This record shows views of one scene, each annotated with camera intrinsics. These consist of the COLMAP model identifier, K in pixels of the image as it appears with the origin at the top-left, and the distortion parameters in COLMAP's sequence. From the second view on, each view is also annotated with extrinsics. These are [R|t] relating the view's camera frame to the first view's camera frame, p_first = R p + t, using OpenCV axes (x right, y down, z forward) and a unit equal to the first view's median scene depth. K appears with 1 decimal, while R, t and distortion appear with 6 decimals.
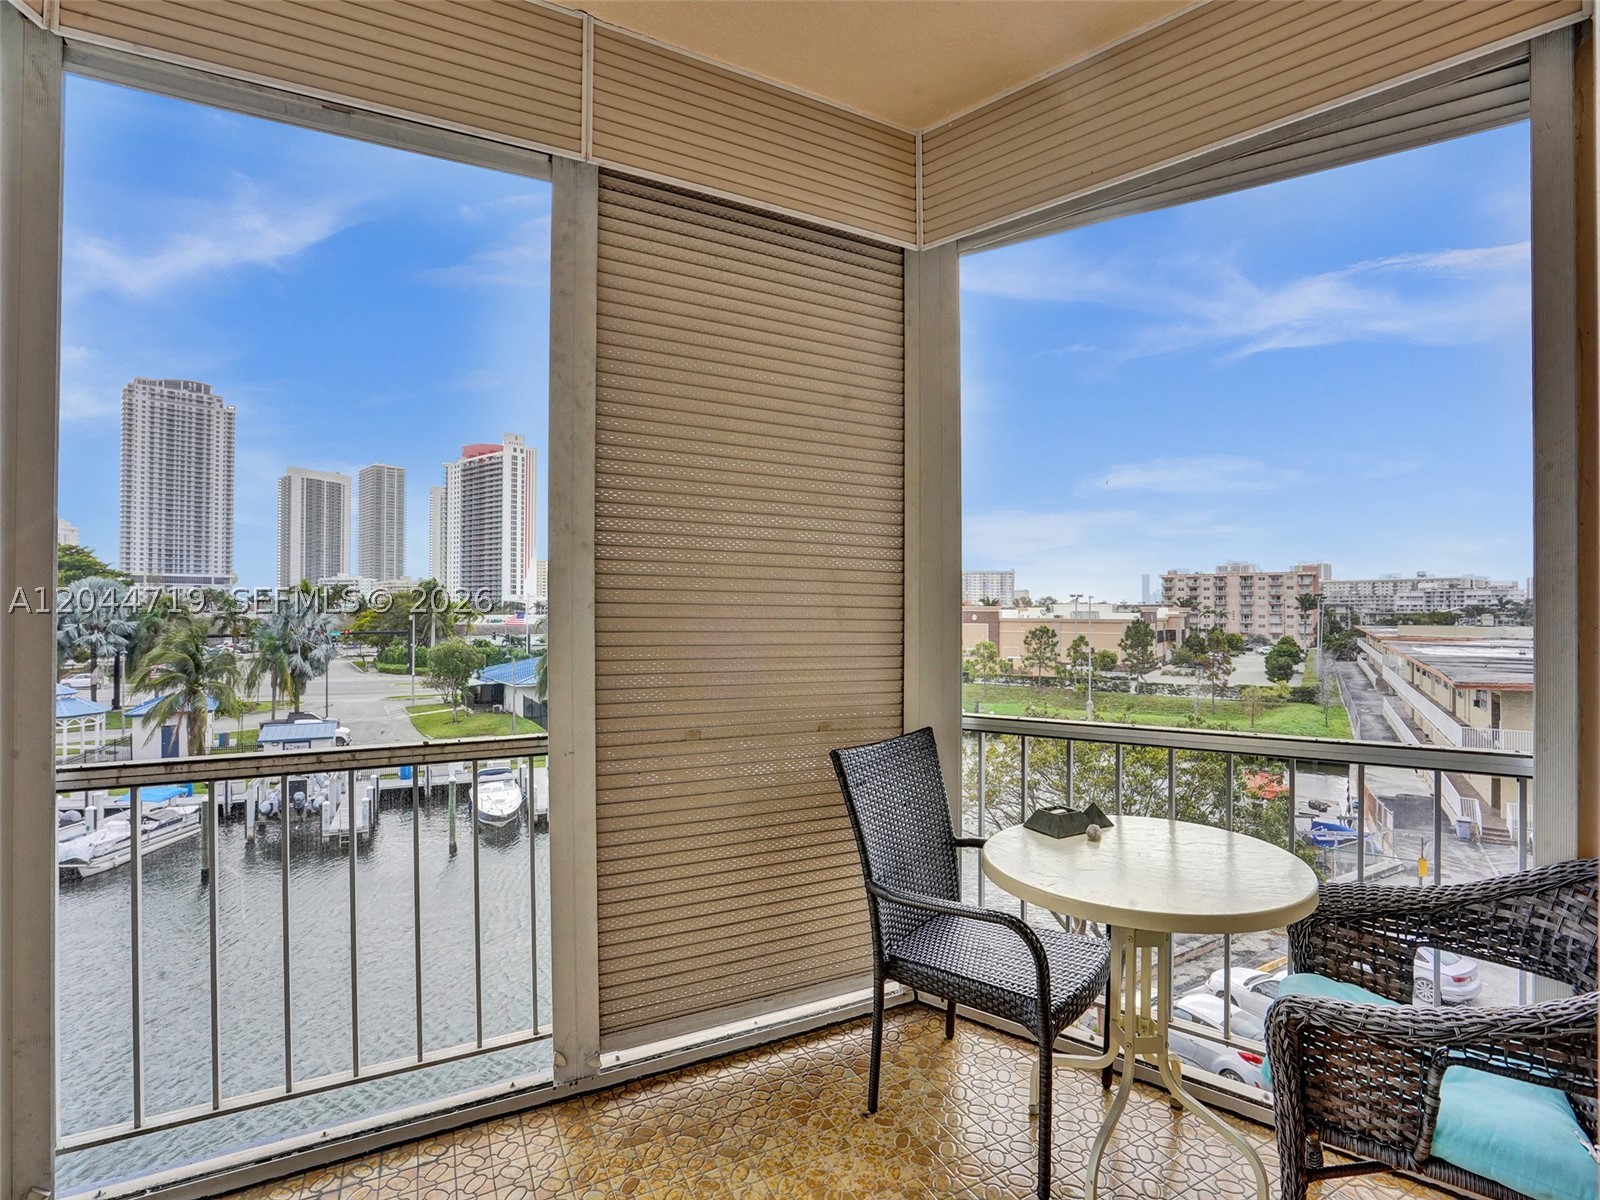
lens RADIAL K [[734.5, 0, 798.7], [0, 734.5, 605.9], [0, 0, 1]] dist [-0.043518, 0.015568]
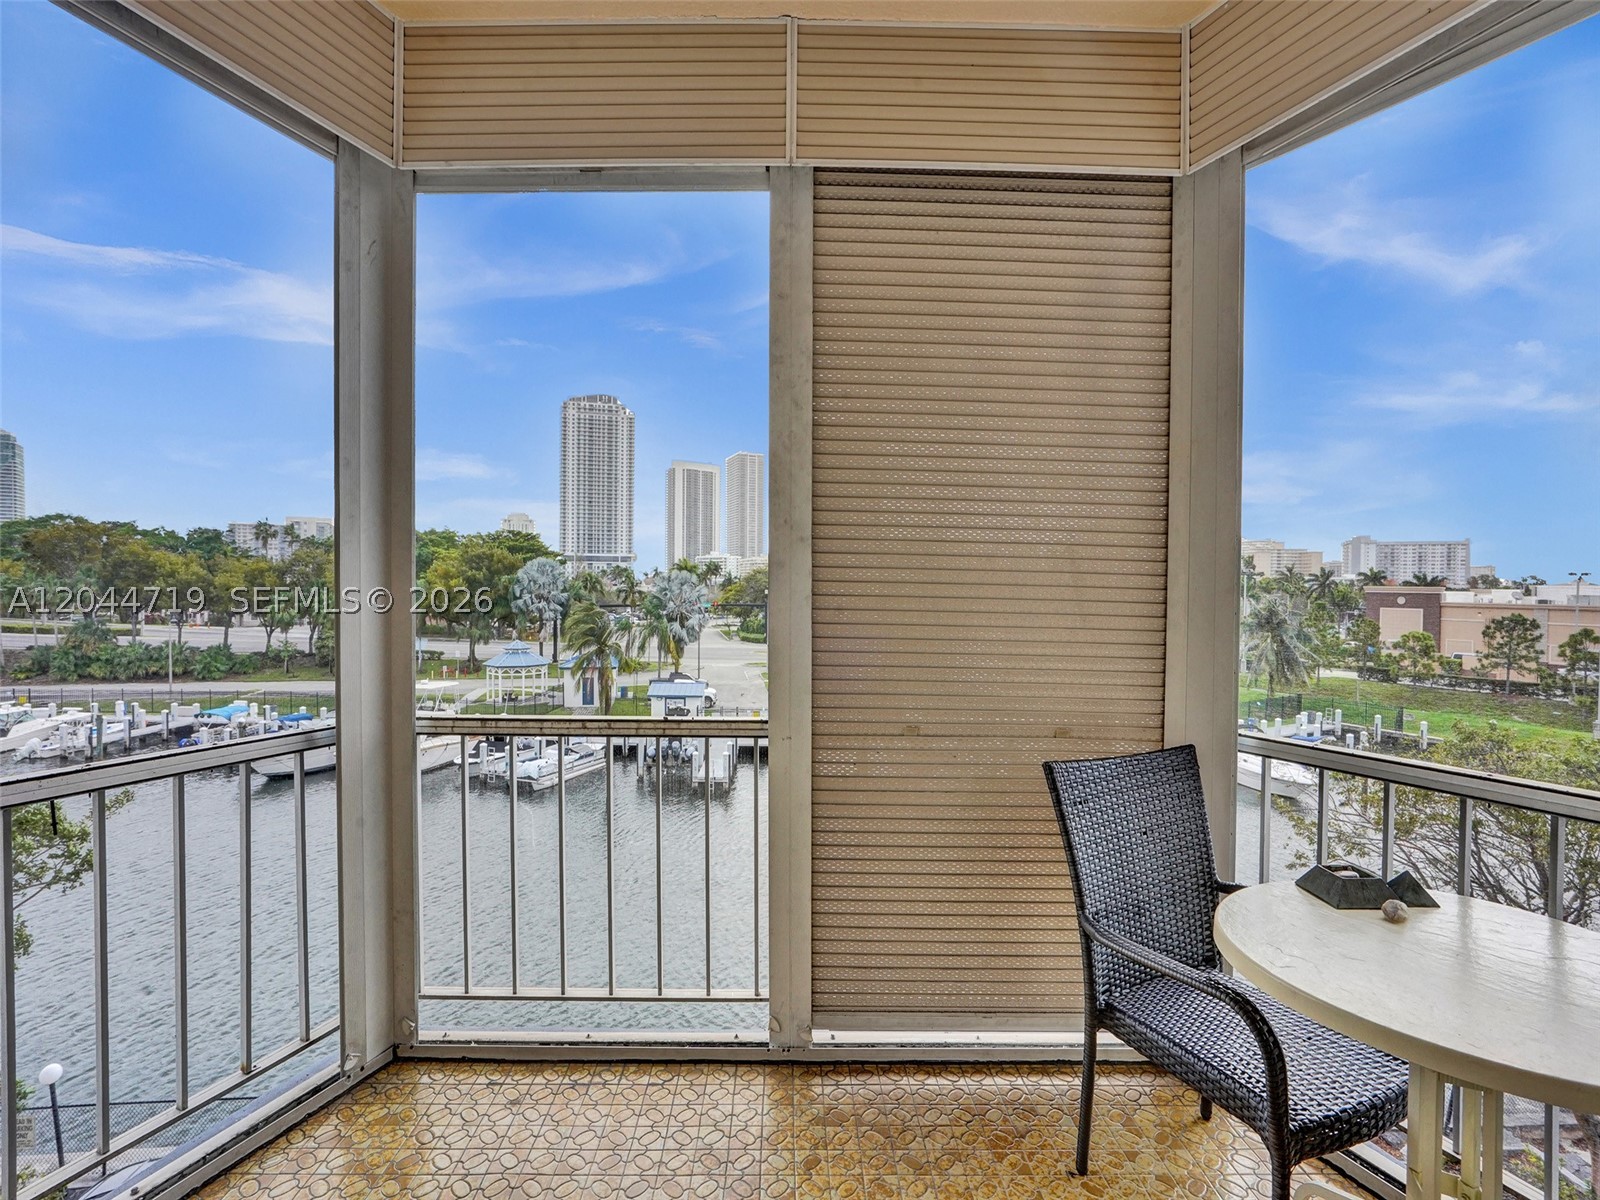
lens RADIAL K [[751.7, 0, 800.0], [0, 751.7, 600.0], [0, 0, 1]] dist [-0.045004, 0.031251]
pose [[0.900698, 0.016870, -0.434119, 0.156342], [-0.006707, 0.999667, 0.024932, -0.022204], [0.434395, -0.019544, 0.900511, 0.039136]]
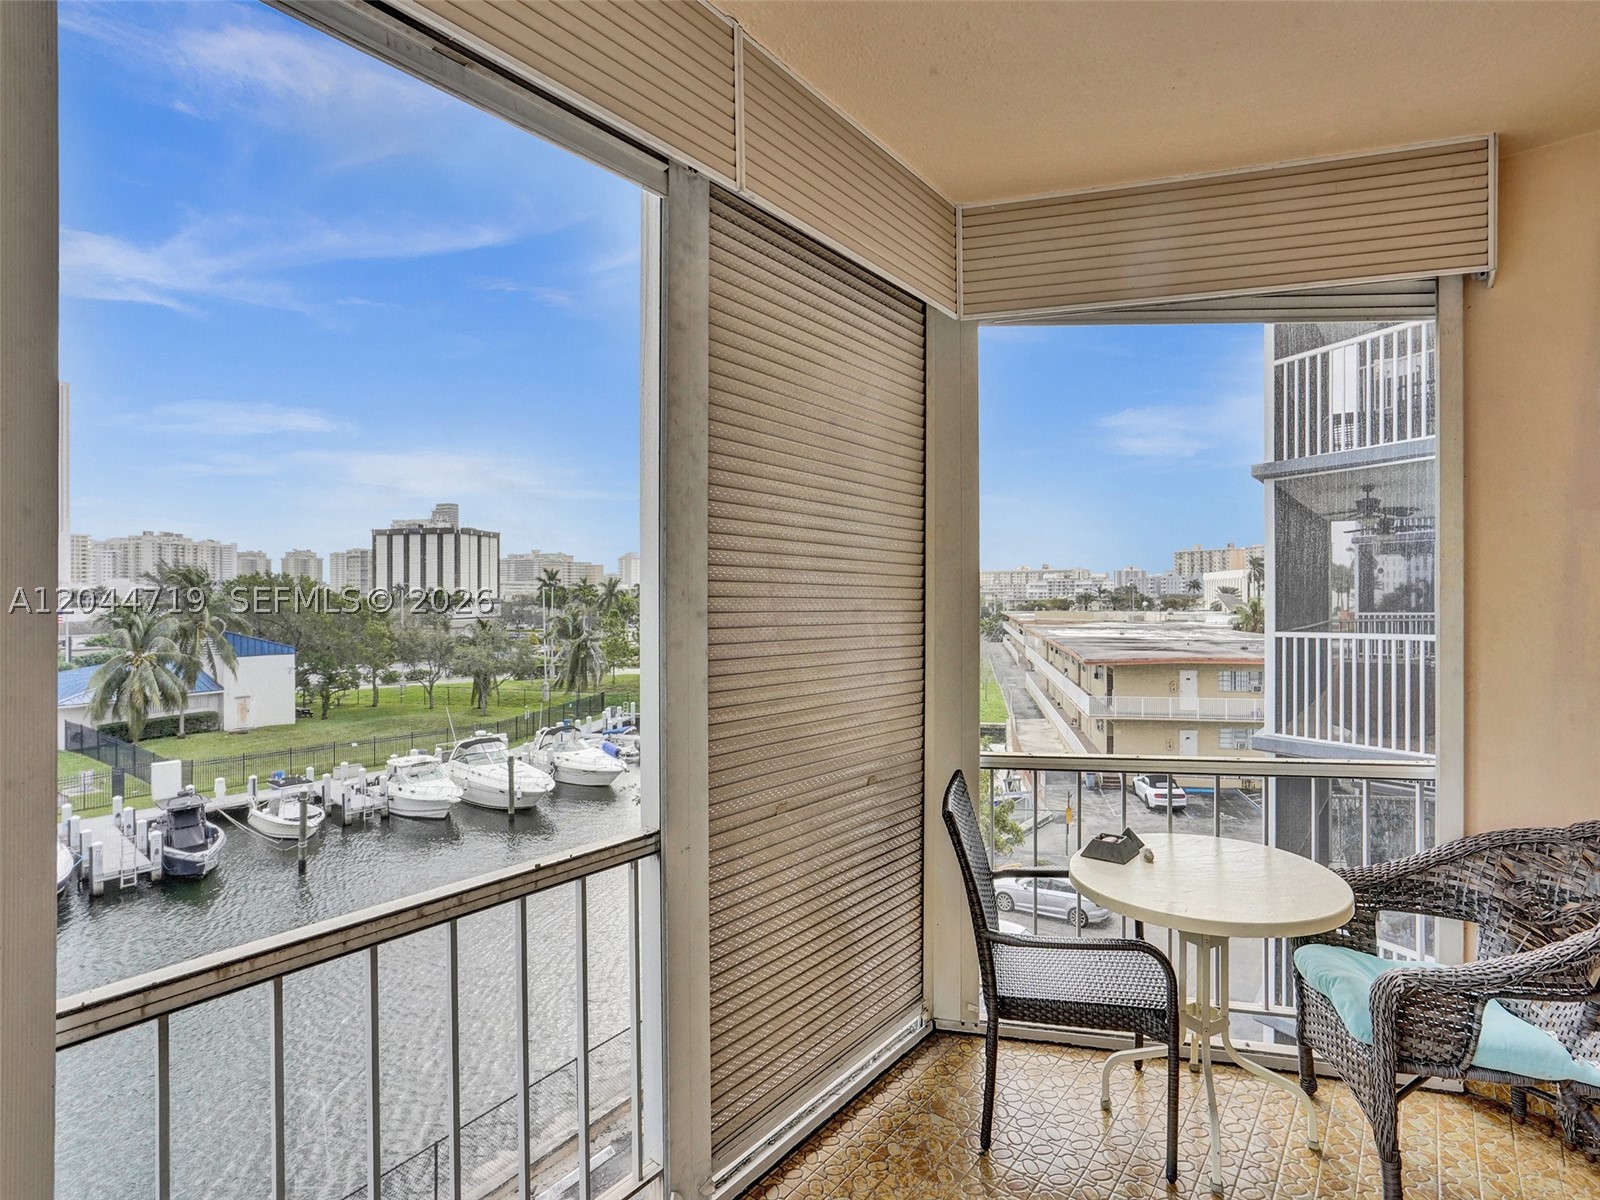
lens RADIAL K [[770.1, 0, 802.9], [0, 770.1, 598.3], [0, 0, 1]] dist [-0.033384, 0.019857]
pose [[0.911660, -0.008307, 0.410862, -0.527856], [0.005623, 0.999954, 0.007741, -0.102194], [-0.410908, -0.004747, 0.911665, 0.087835]]
